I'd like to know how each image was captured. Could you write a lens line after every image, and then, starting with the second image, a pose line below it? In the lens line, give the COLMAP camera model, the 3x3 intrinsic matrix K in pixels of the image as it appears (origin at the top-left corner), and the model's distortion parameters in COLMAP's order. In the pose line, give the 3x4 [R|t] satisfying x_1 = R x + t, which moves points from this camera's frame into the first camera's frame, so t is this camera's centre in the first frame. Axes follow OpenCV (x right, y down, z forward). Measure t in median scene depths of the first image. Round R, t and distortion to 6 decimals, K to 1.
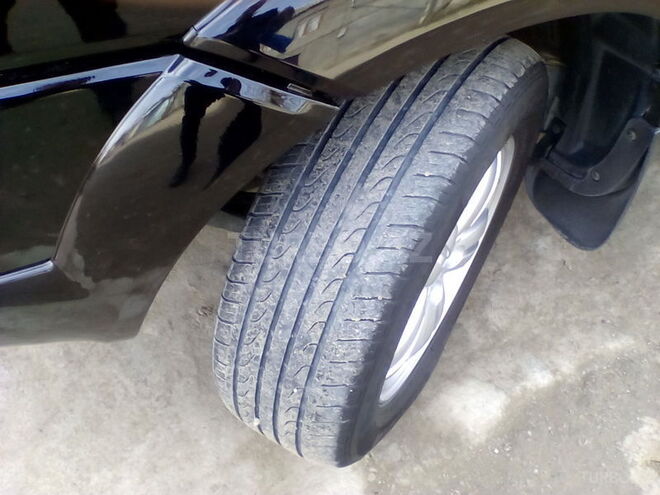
lens RADIAL K [[687.6, 0, 331.0], [0, 687.6, 249.0], [0, 0, 1]] dist [-0.032552, 0.000000]
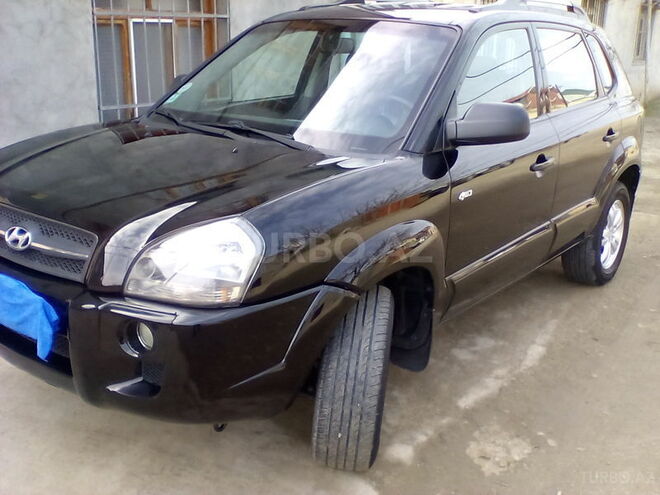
lens RADIAL K [[687.6, 0, 329.3], [0, 687.6, 247.5], [0, 0, 1]] dist [-0.032552, 0.000000]
pose [[0.902979, -0.106634, 0.416243, -1.183458], [0.302490, 0.845757, -0.439540, 0.812975], [-0.305171, 0.522805, 0.795956, -1.402771]]
